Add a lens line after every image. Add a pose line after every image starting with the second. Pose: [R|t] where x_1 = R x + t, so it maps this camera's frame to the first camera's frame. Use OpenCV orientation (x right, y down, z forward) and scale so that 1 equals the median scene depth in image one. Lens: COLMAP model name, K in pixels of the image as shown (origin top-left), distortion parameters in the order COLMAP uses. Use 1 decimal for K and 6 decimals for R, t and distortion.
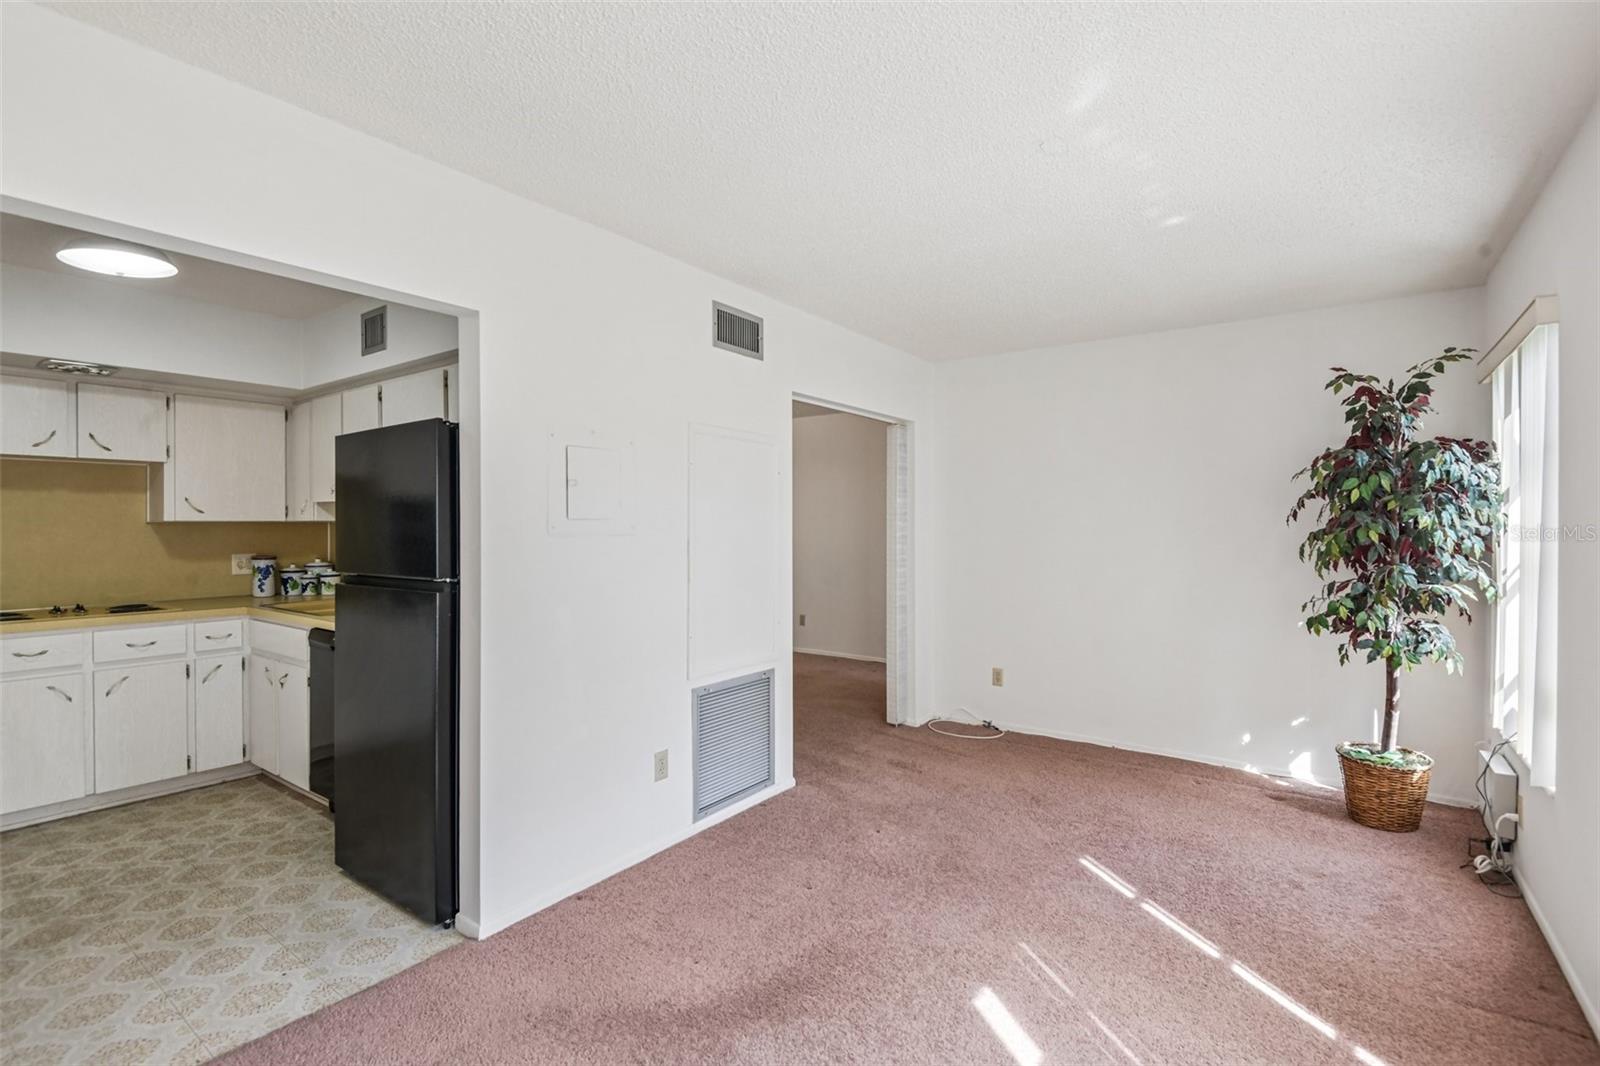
lens RADIAL K [[736.8, 0, 803.9], [0, 736.8, 525.6], [0, 0, 1]] dist [0.004372, -0.012316]
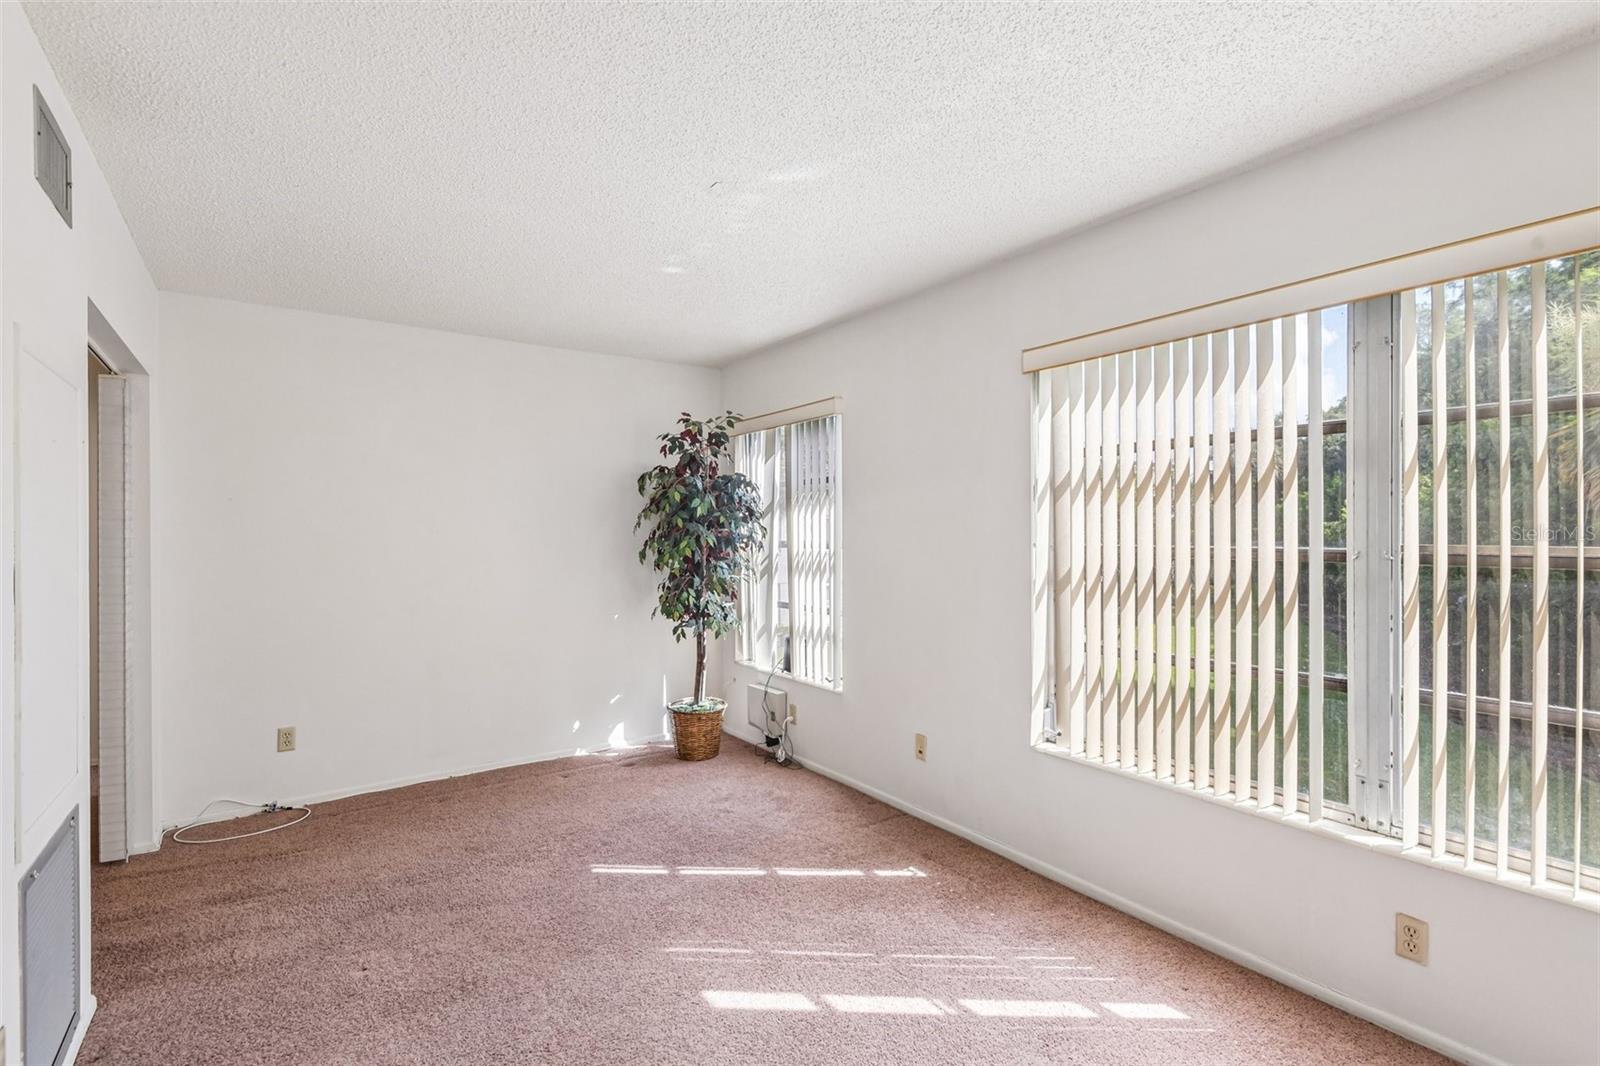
lens RADIAL K [[756.6, 0, 837.5], [0, 756.6, 523.5], [0, 0, 1]] dist [0.034510, -0.013968]
pose [[0.303696, 0.009323, 0.952723, -0.420082], [0.007734, 0.999895, -0.012250, -0.000080], [-0.952738, 0.011089, 0.303592, 0.302385]]
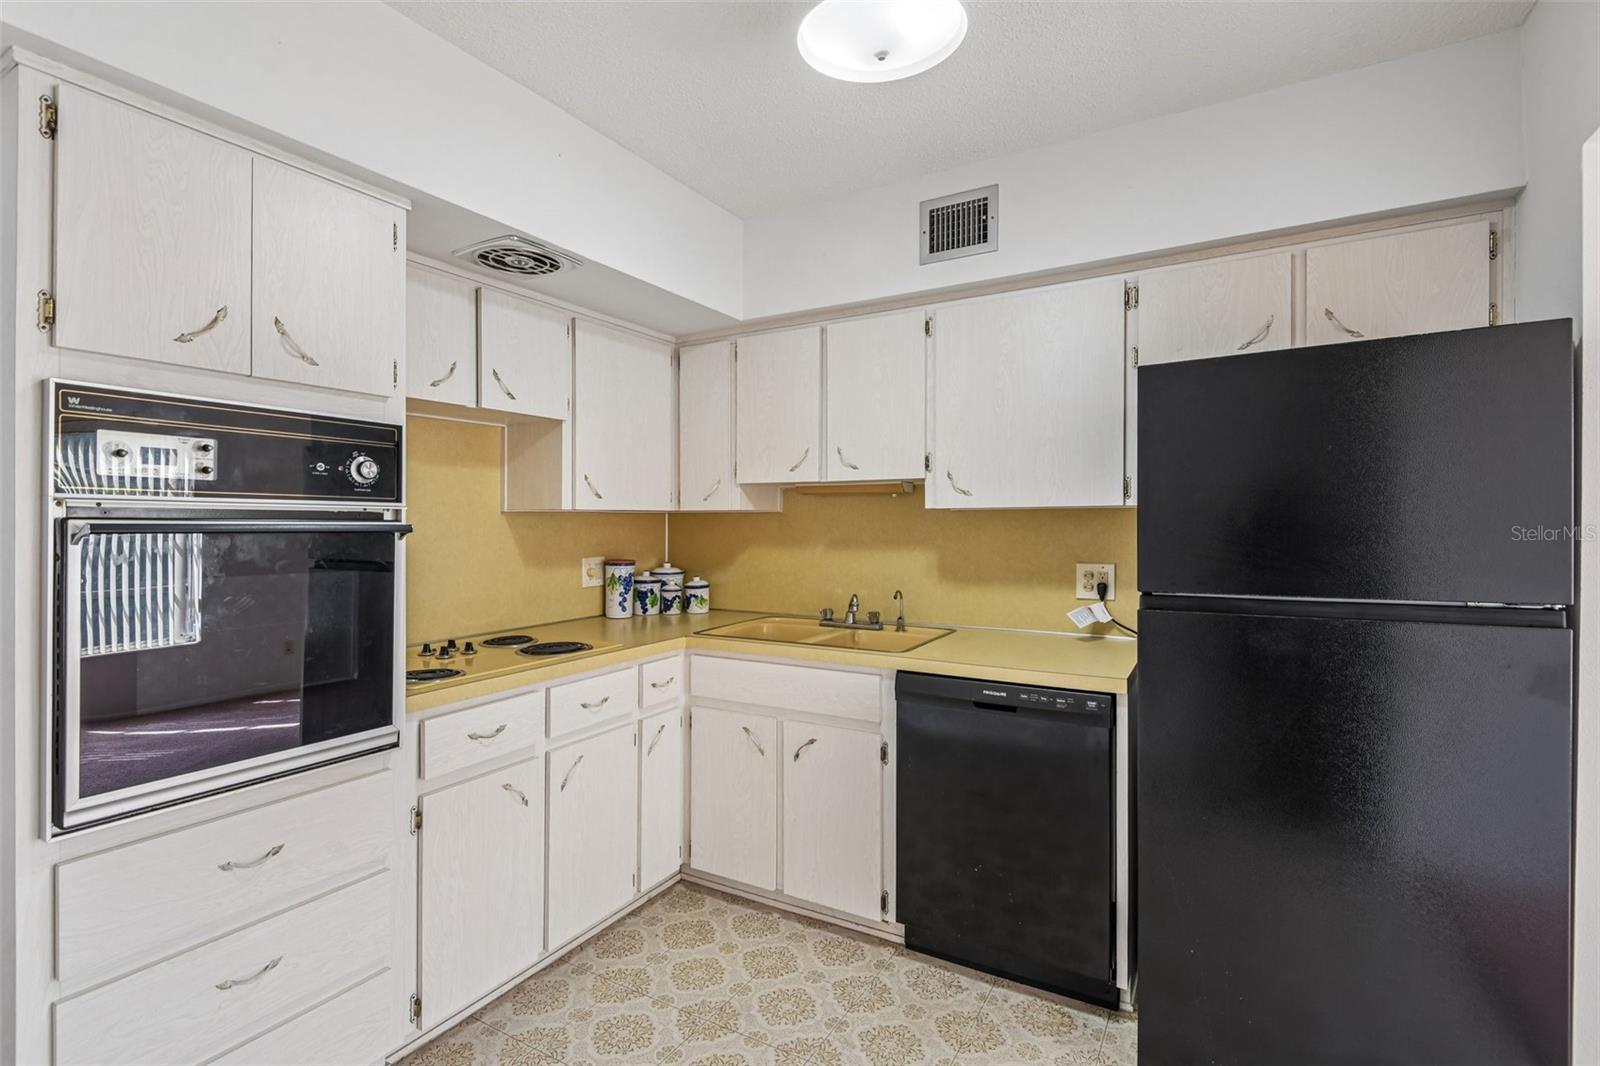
lens RADIAL K [[745.0, 0, 800.2], [0, 745.0, 517.8], [0, 0, 1]] dist [0.015602, -0.026280]
pose [[0.995176, -0.005242, 0.097965, -0.789046], [0.005568, 0.999980, -0.003048, 0.004782], [-0.097947, 0.003578, 0.995185, 0.338544]]
